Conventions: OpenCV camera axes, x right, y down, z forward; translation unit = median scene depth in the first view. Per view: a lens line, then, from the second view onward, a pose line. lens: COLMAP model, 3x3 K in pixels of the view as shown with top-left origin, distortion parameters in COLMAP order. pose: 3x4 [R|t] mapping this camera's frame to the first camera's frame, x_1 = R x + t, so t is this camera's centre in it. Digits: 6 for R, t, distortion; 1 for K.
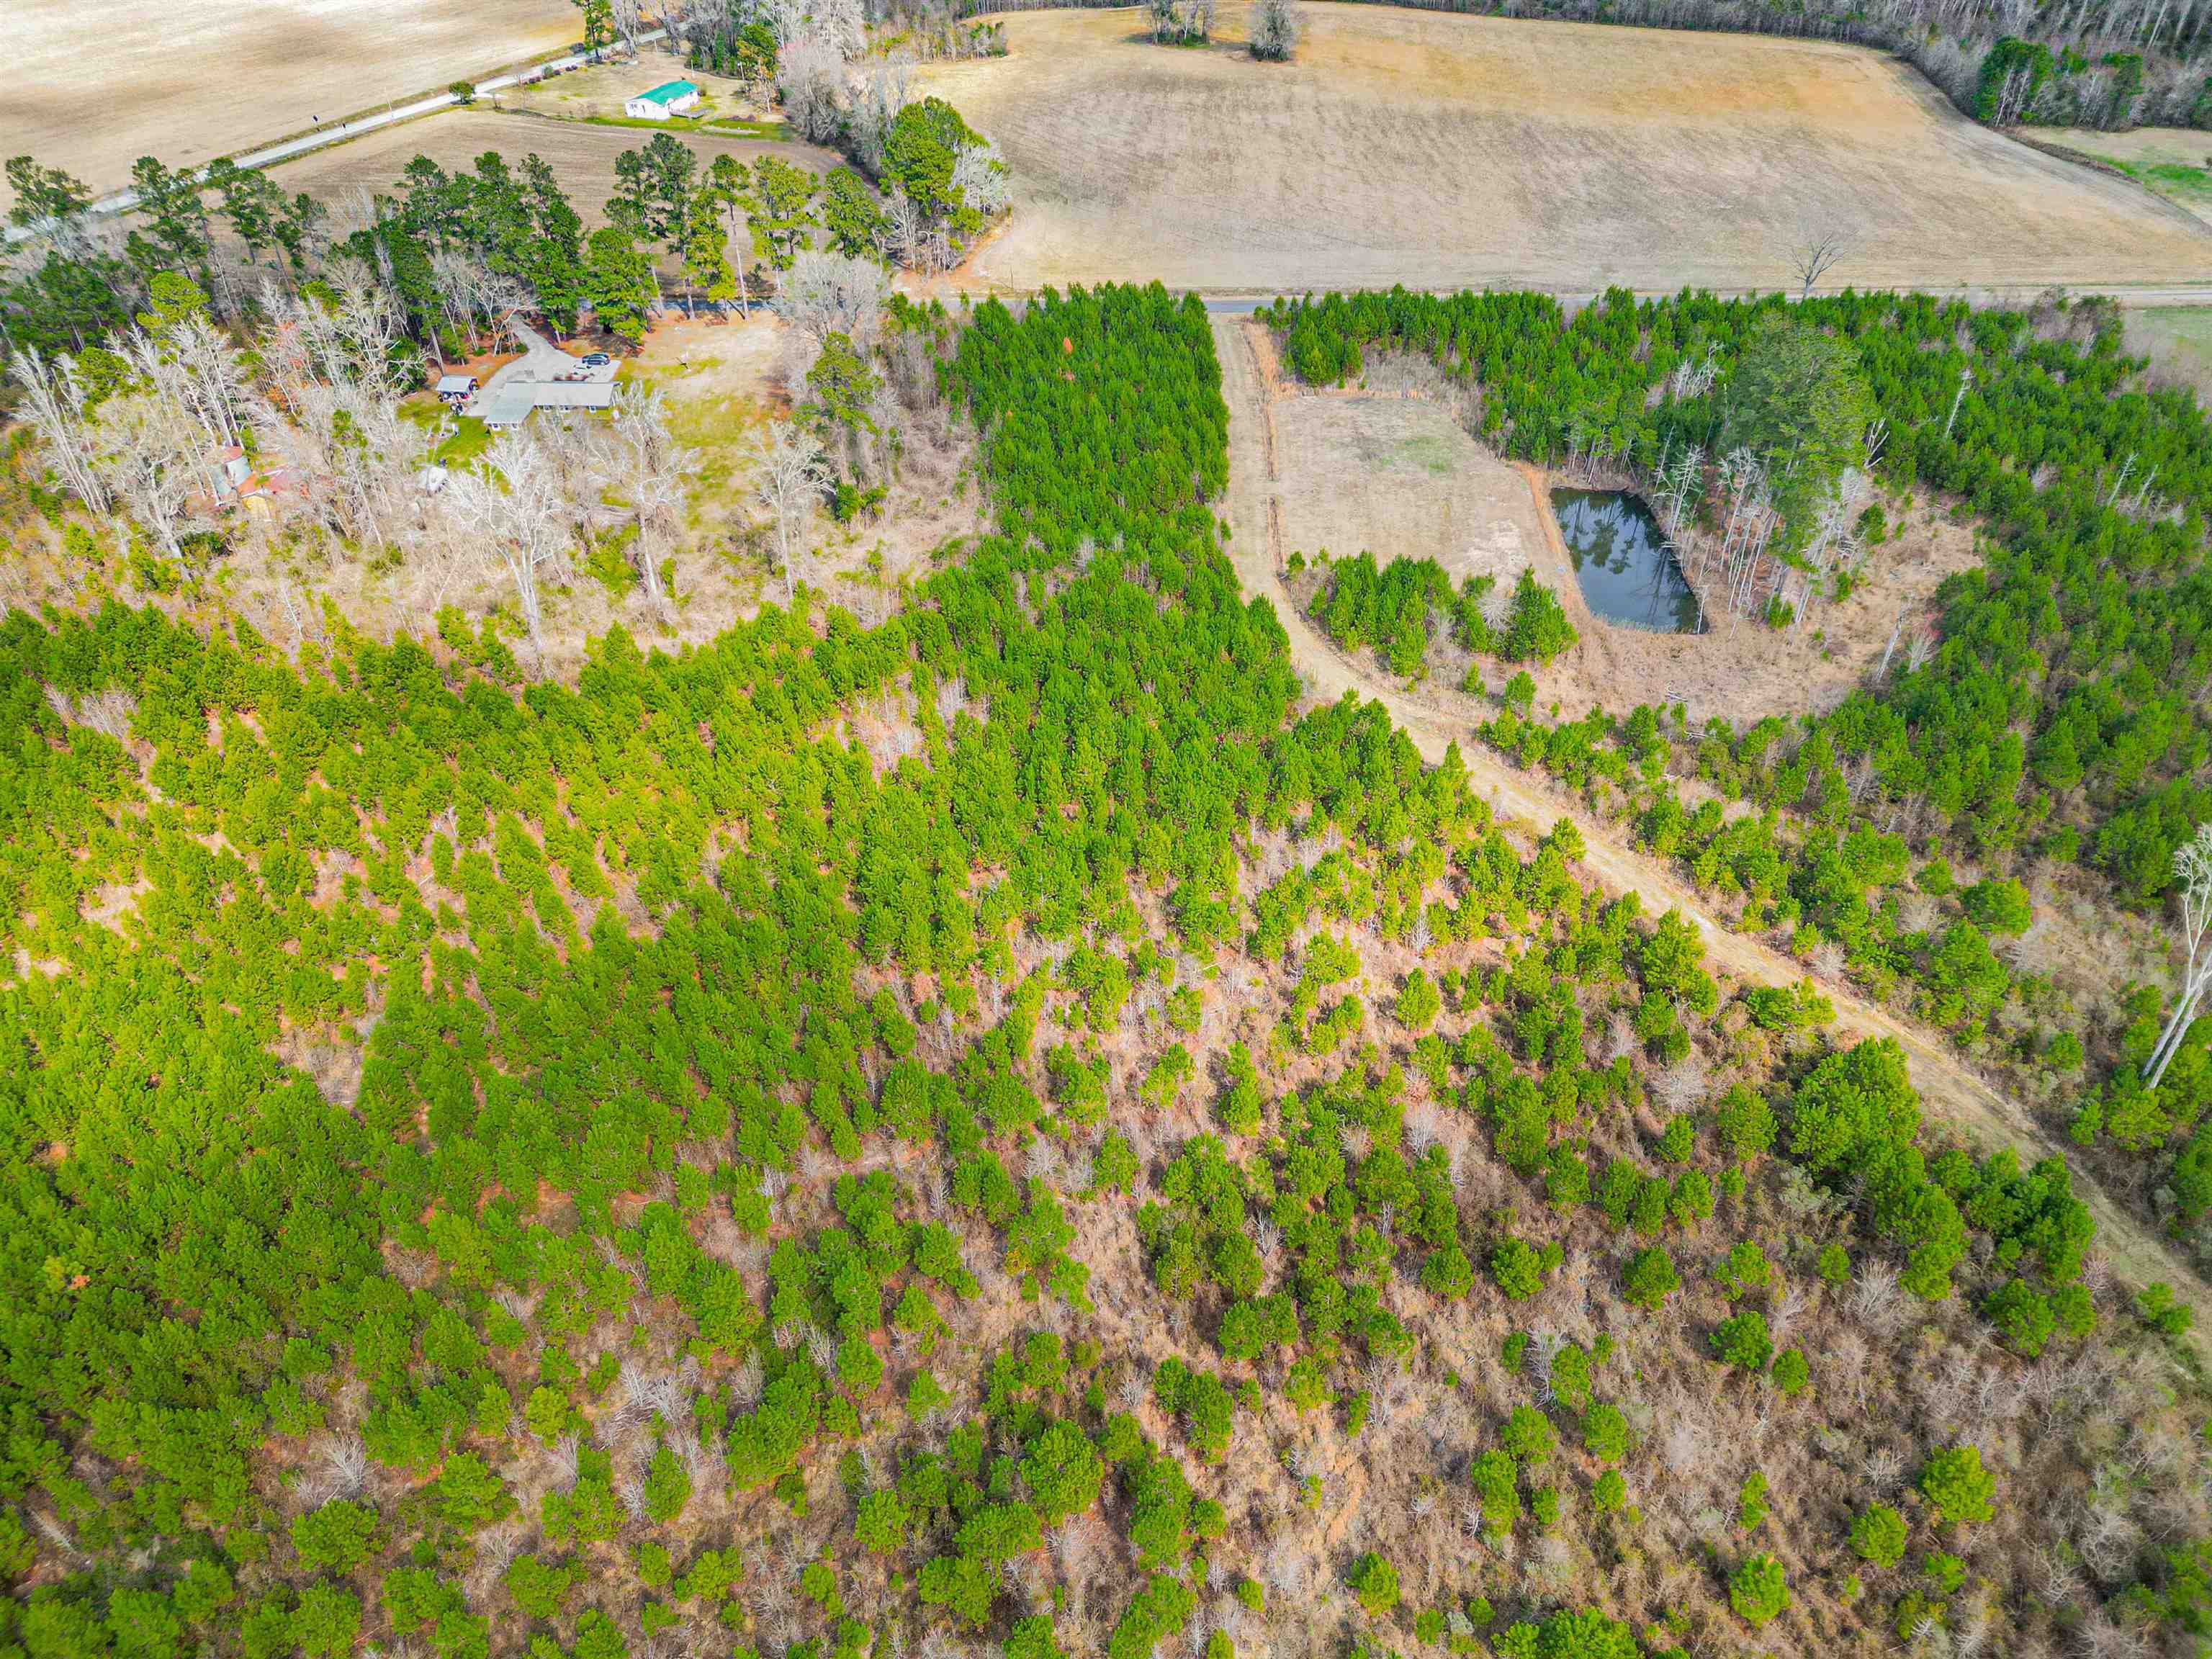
lens RADIAL K [[1555.9, 0, 1106.0], [0, 1555.9, 829.5], [0, 0, 1]] dist [0.042081, -0.006627]
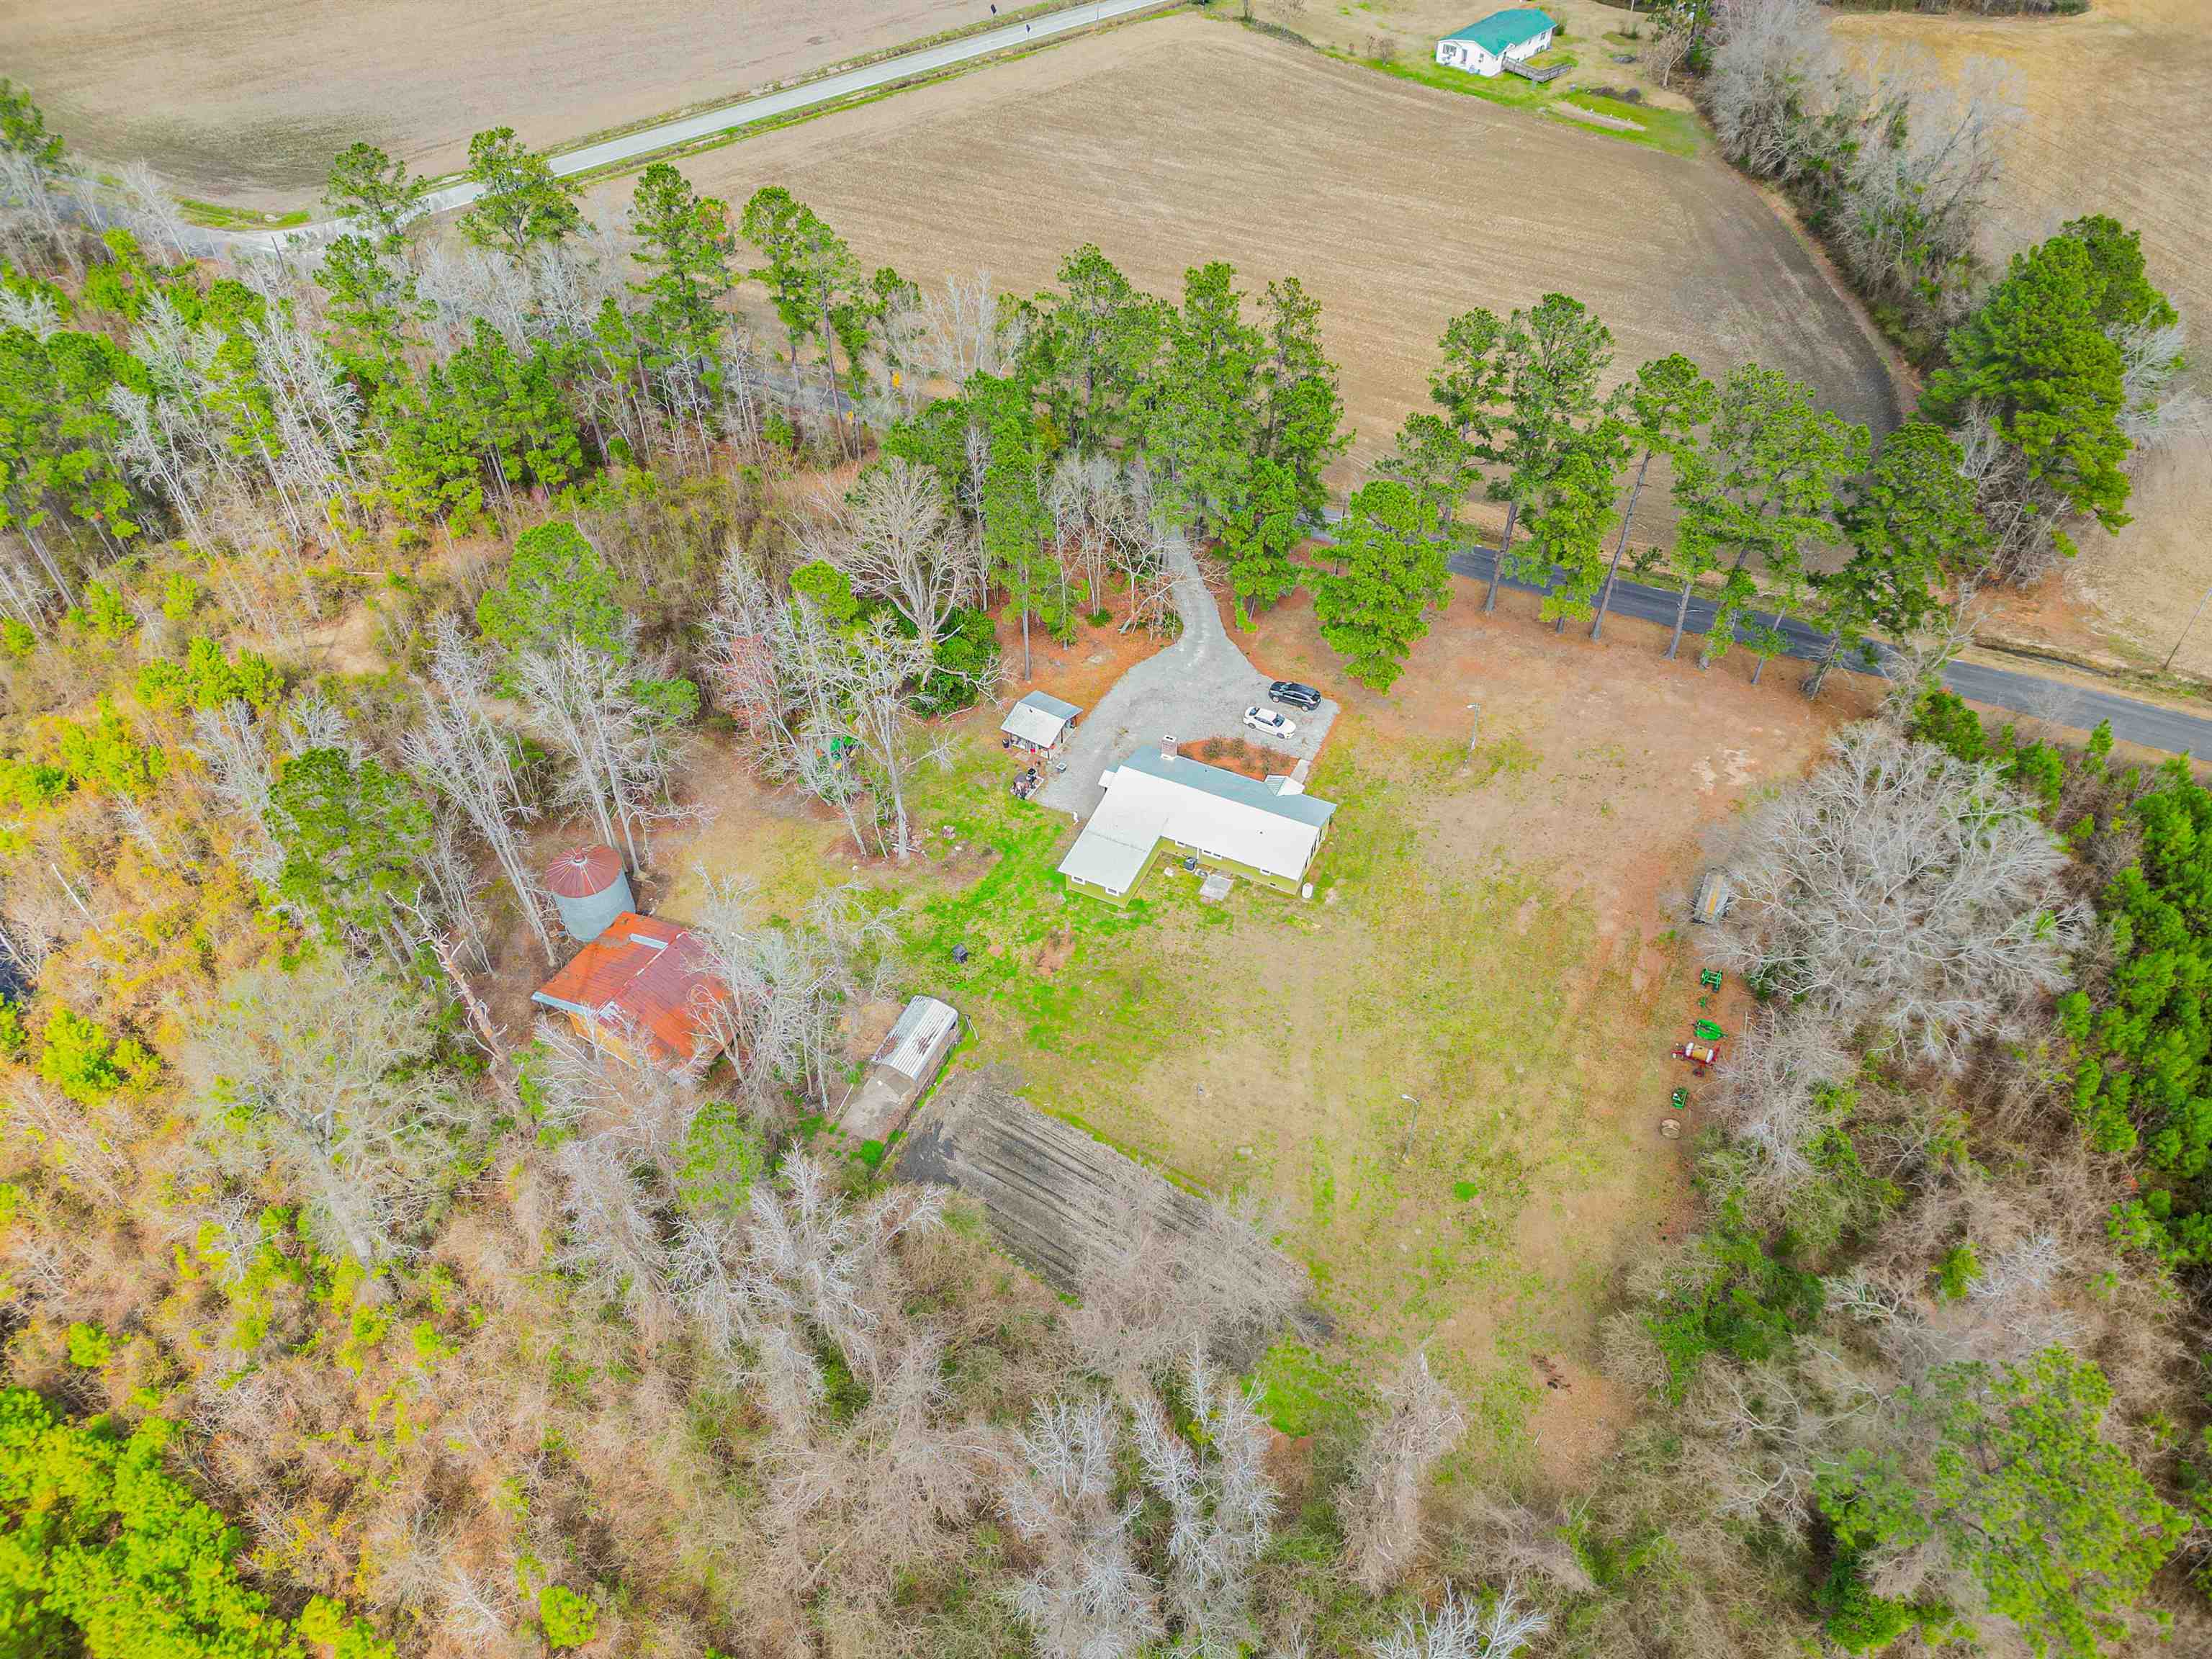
lens RADIAL K [[1555.9, 0, 1106.0], [0, 1555.9, 829.5], [0, 0, 1]] dist [0.042081, -0.006627]
pose [[0.912687, 0.293300, -0.284565, -0.219509], [-0.258869, 0.953756, 0.152761, -0.314839], [0.316211, -0.065758, 0.946407, 0.482812]]
